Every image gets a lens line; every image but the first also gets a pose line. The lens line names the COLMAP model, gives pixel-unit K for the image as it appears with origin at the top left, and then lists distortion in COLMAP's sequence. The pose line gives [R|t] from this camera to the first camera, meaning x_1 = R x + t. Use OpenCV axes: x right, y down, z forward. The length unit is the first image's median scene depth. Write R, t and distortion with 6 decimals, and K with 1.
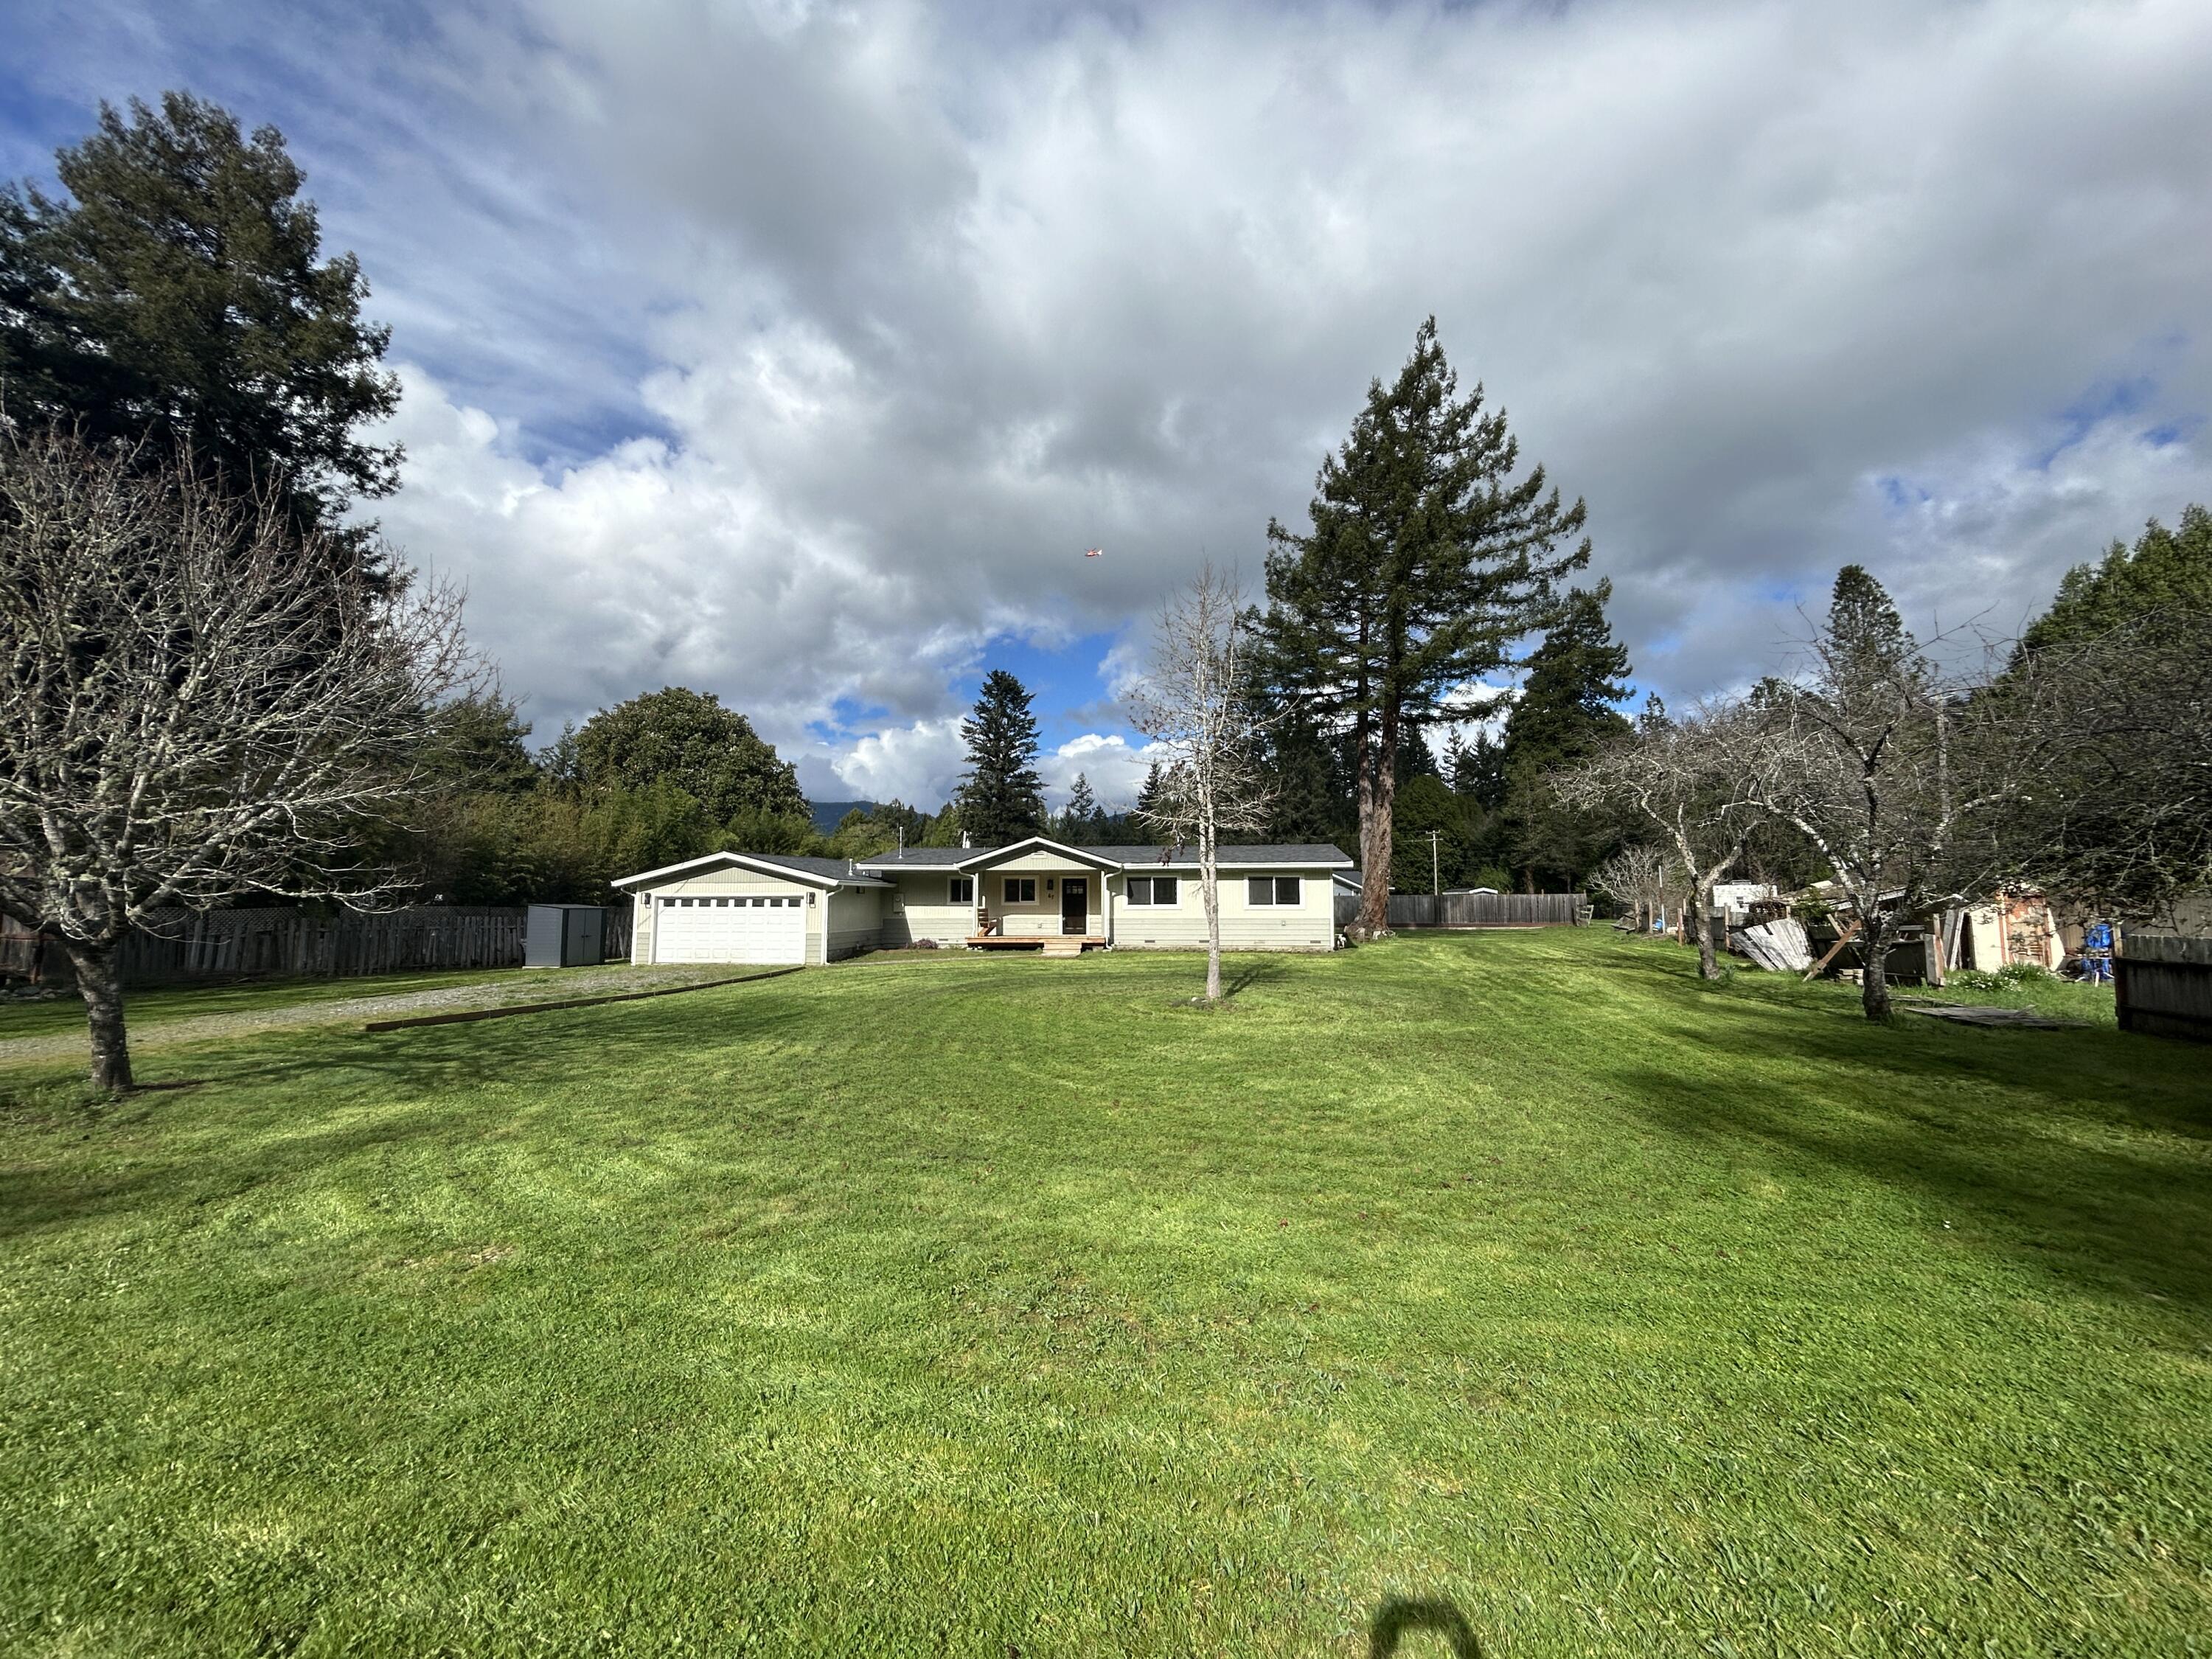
lens RADIAL K [[901.1, 0, 1105.8], [0, 901.1, 838.3], [0, 0, 1]] dist [-0.003781, 0.002766]
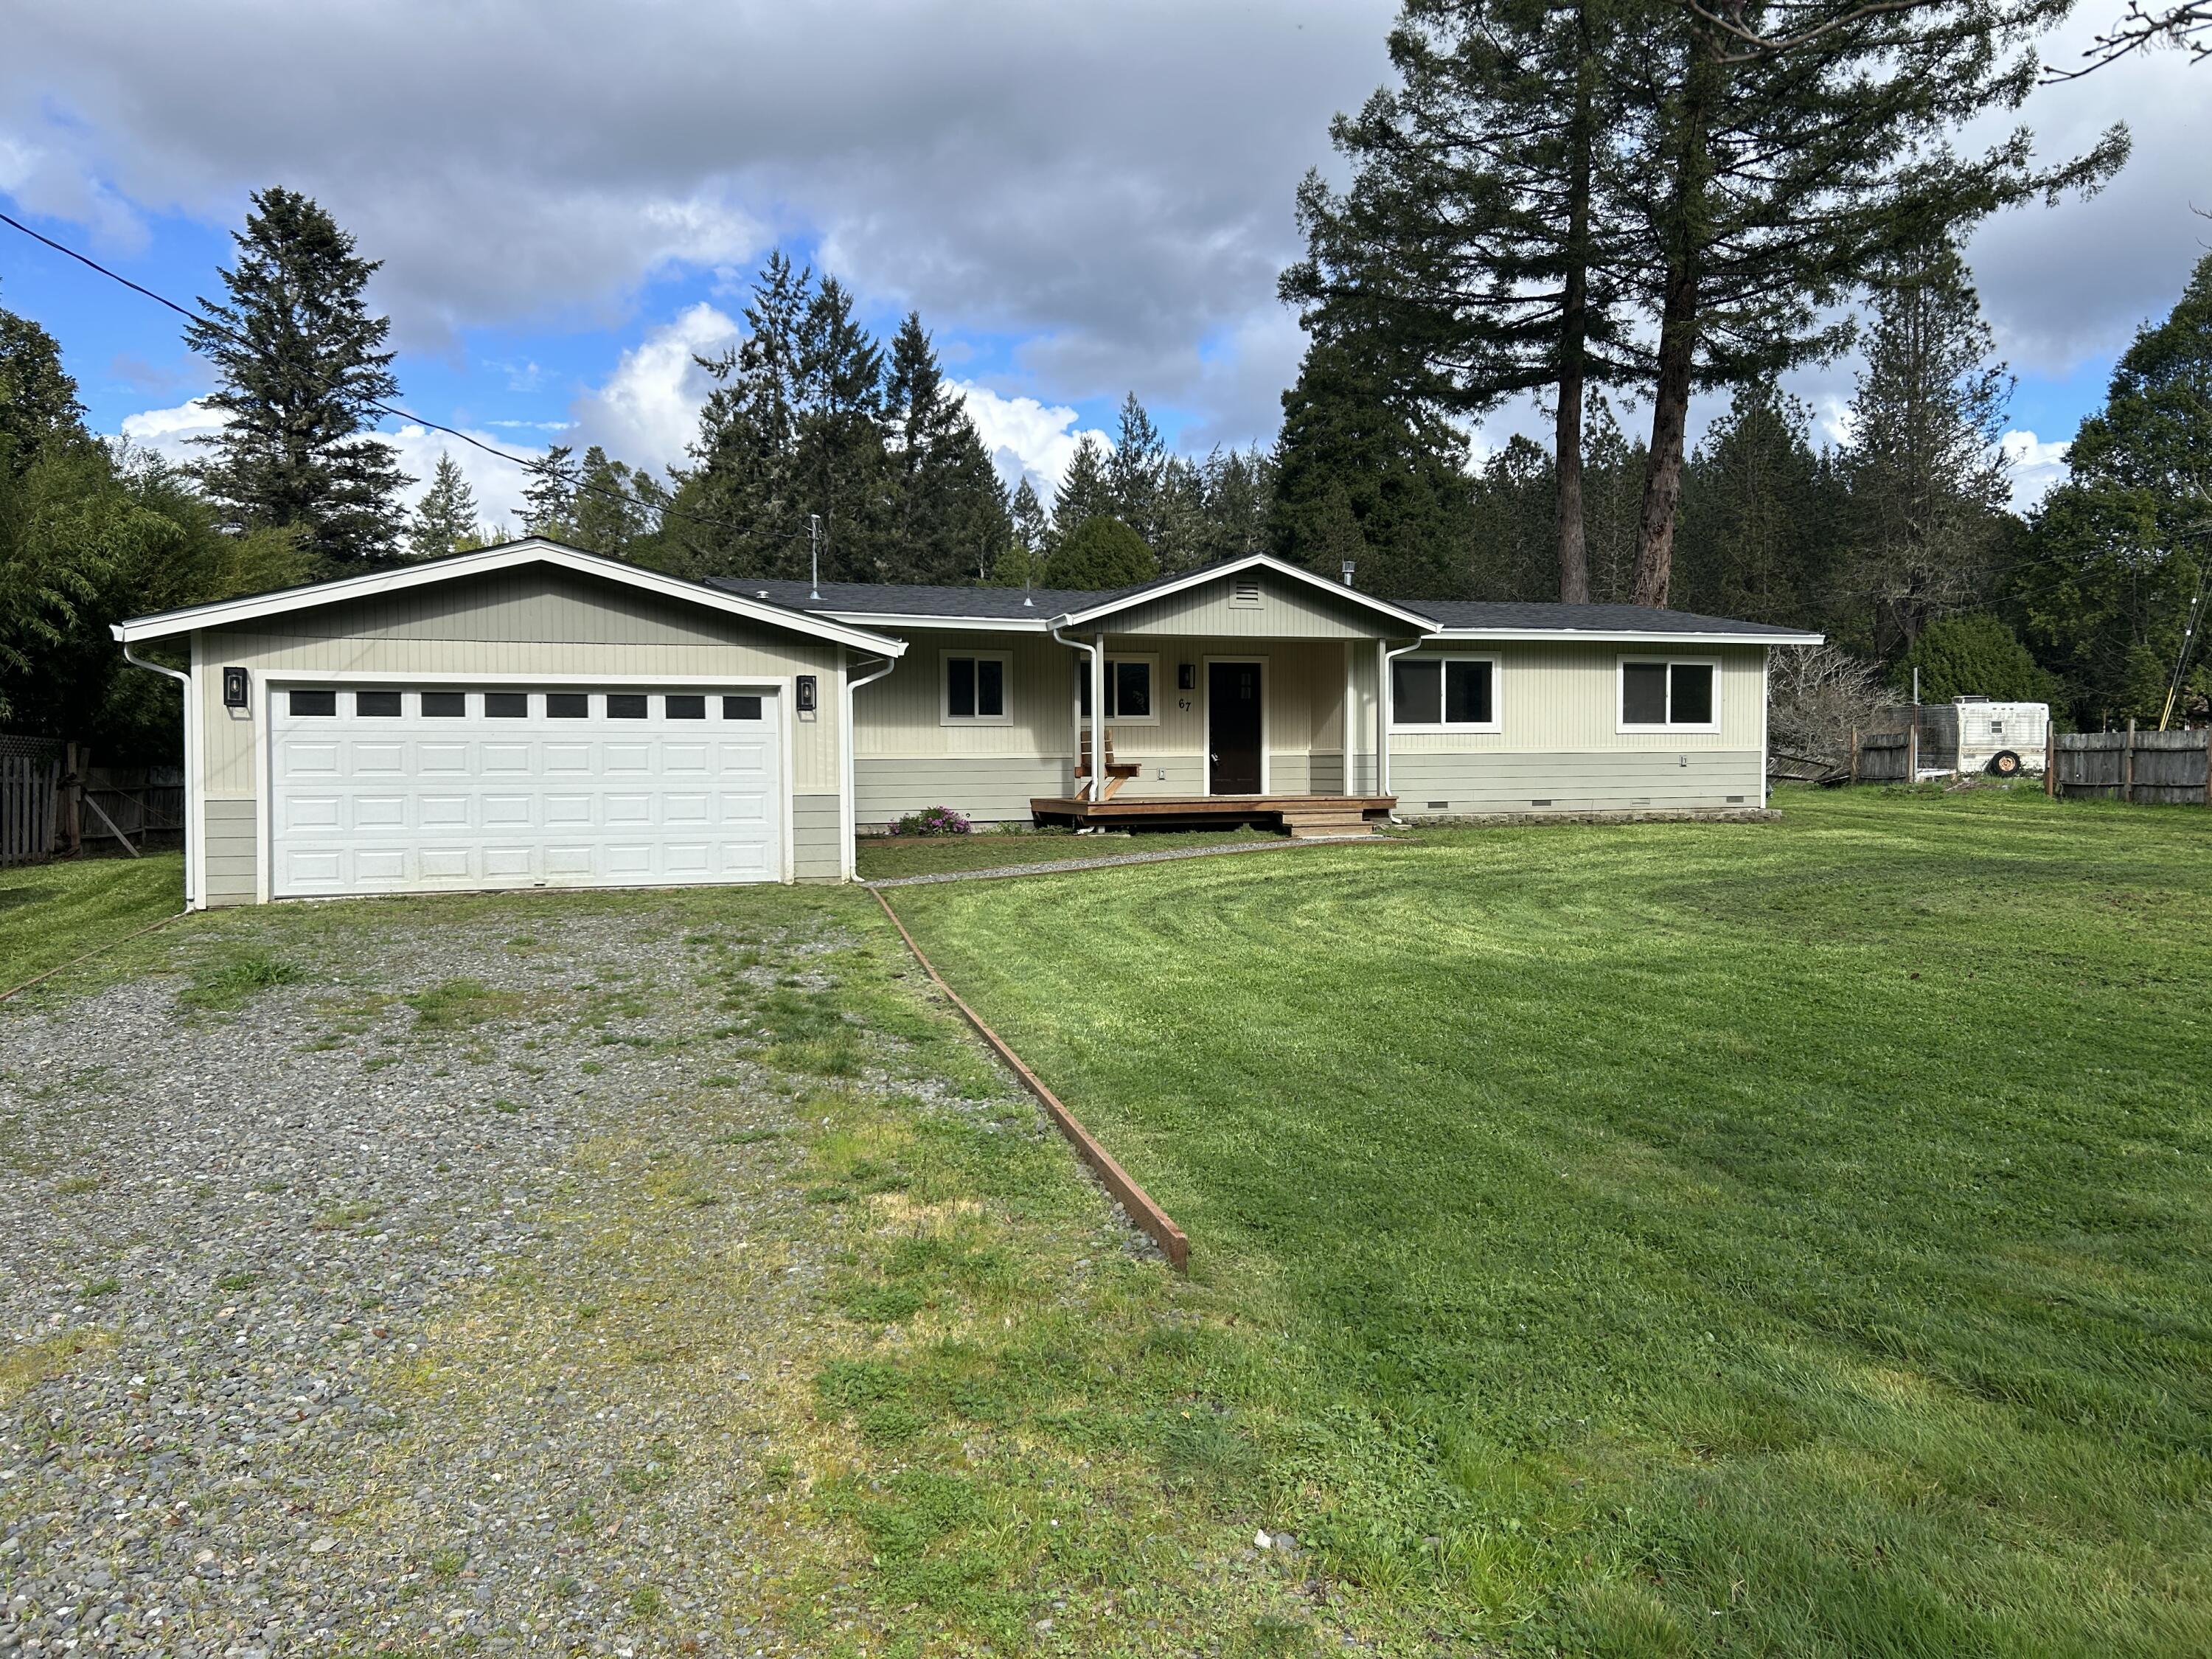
lens RADIAL K [[1669.1, 0, 1096.7], [0, 1669.1, 817.6], [0, 0, 1]] dist [0.052587, -0.055558]
pose [[0.892400, -0.020284, 0.450789, -0.471960], [-0.028689, 0.994418, 0.101539, 0.041866], [-0.450332, -0.103546, 0.886837, 0.341831]]
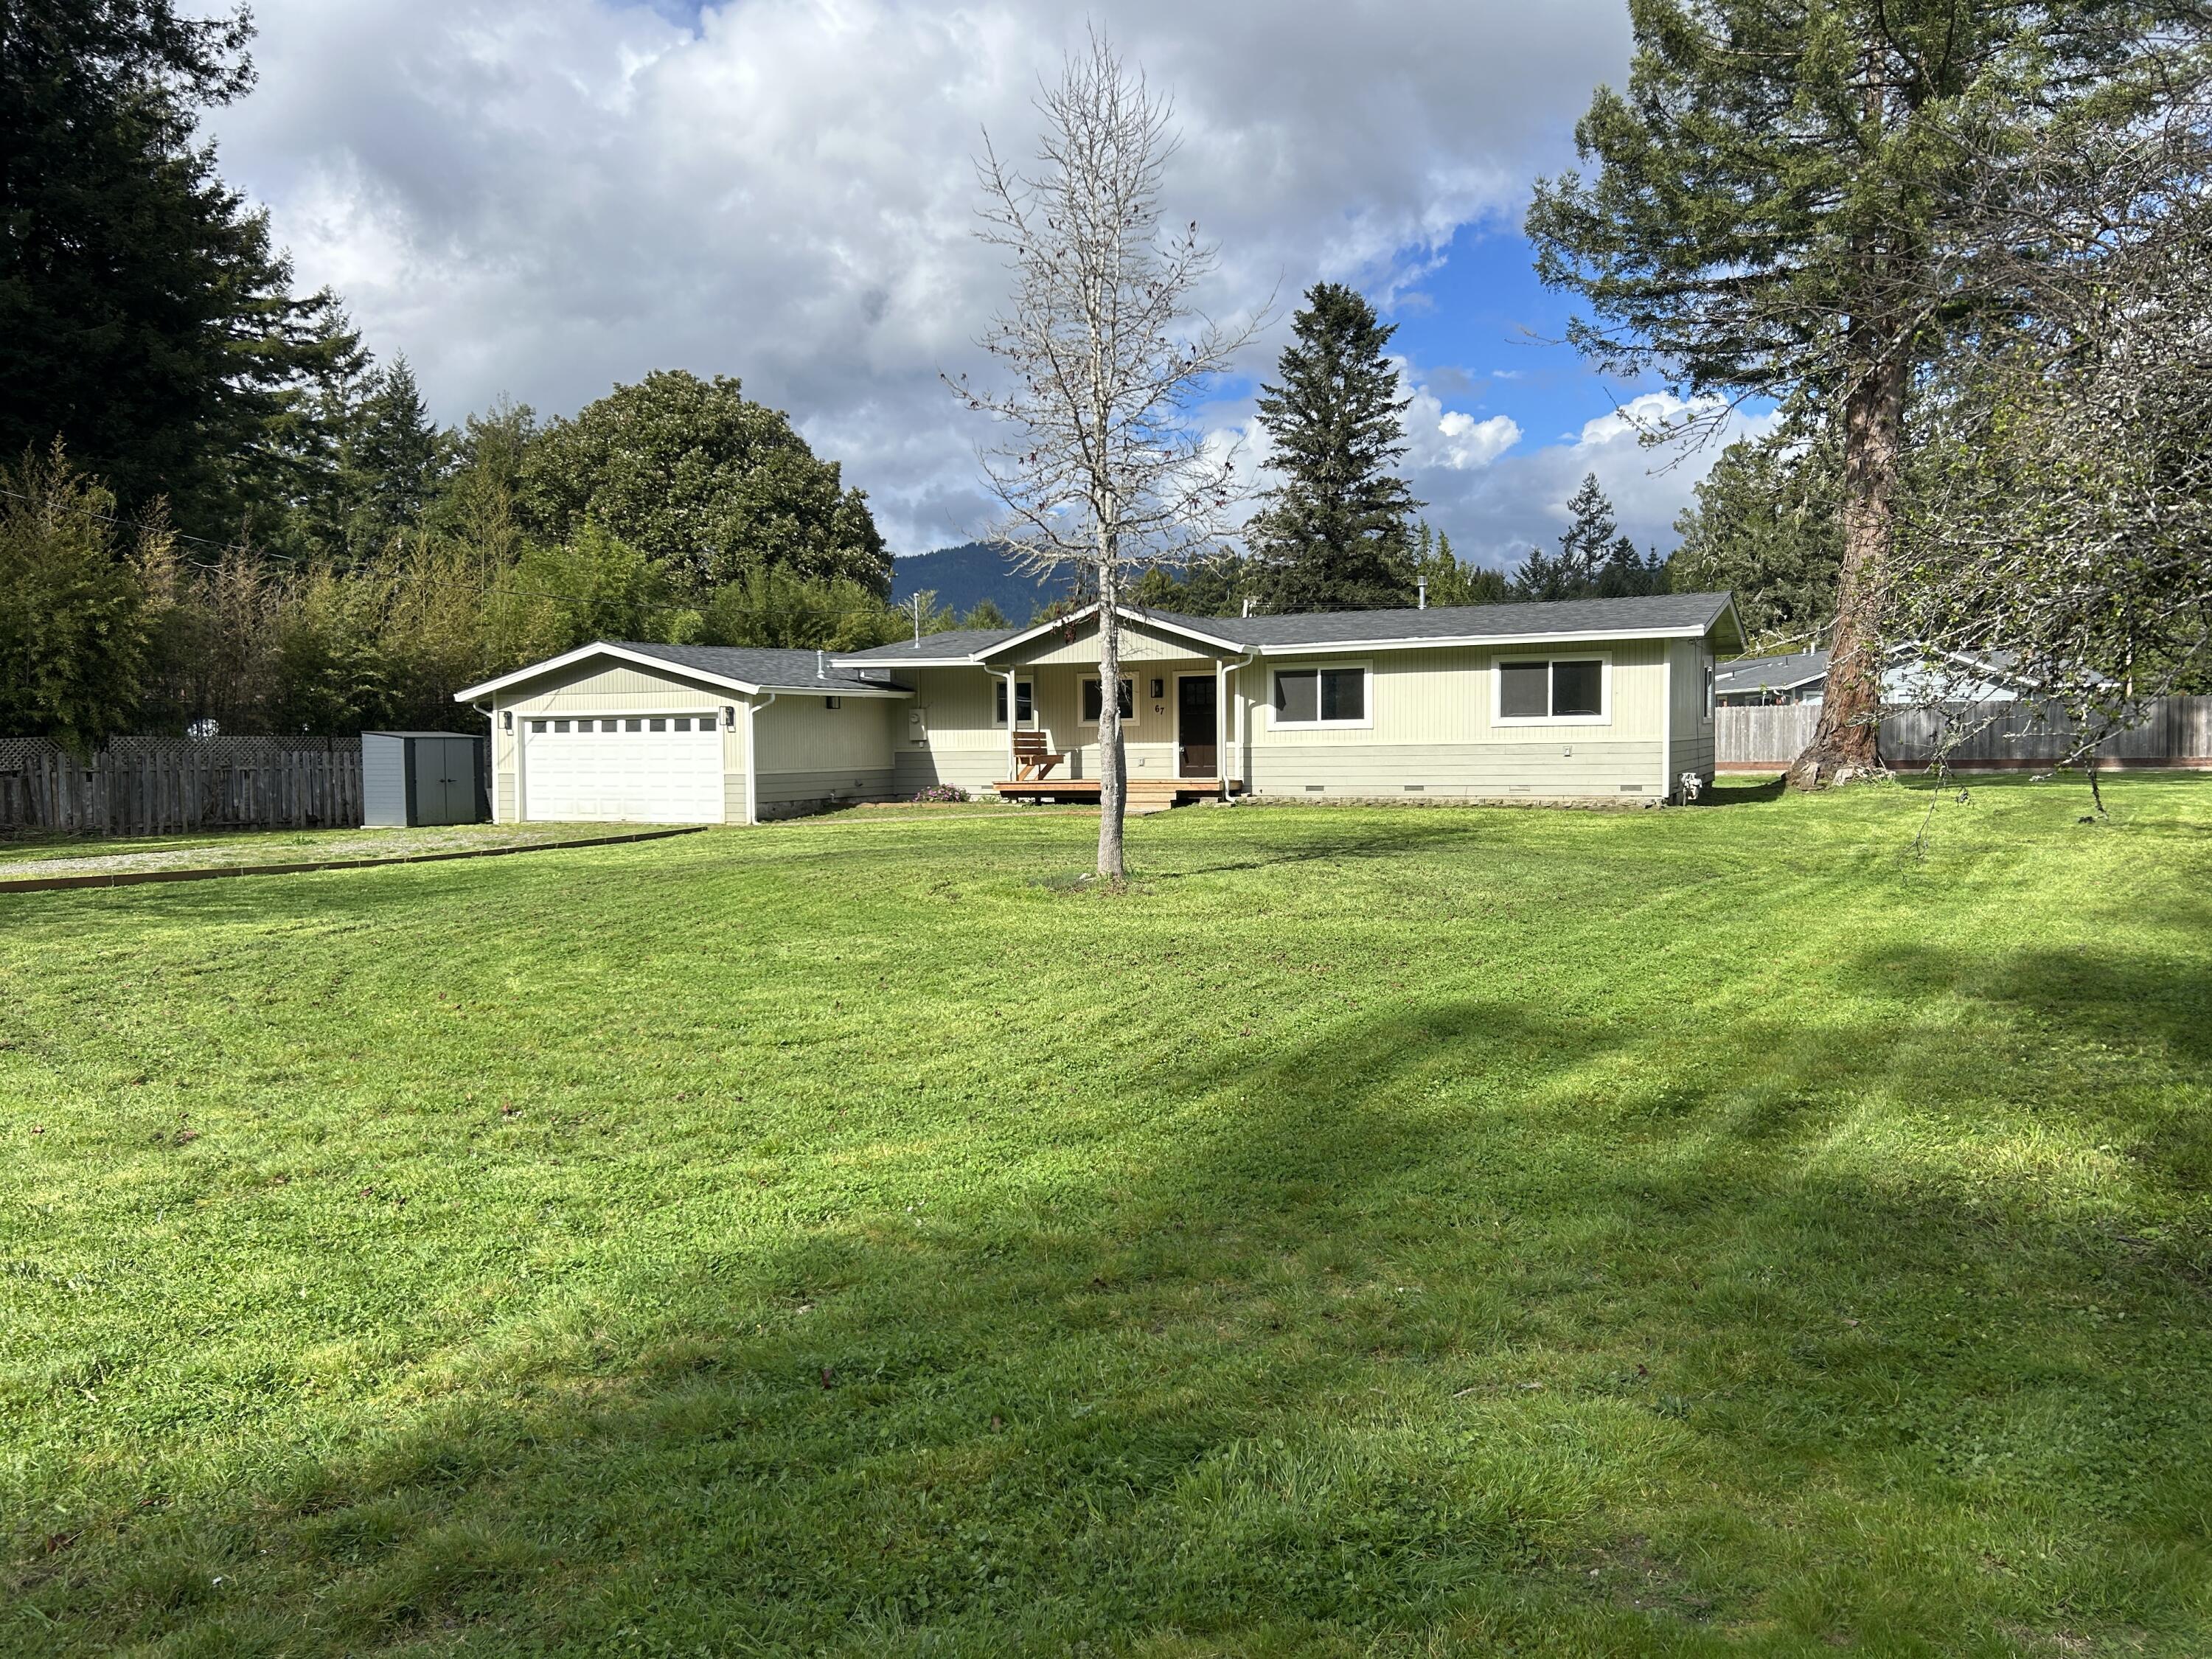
lens RADIAL K [[1669.1, 0, 1098.4], [0, 1669.1, 833.8], [0, 0, 1]] dist [0.052587, -0.055558]
pose [[0.945411, 0.007966, -0.325783, 0.251160], [0.034474, 0.991647, 0.124289, 0.012786], [0.324052, -0.128735, 0.937239, 0.014480]]
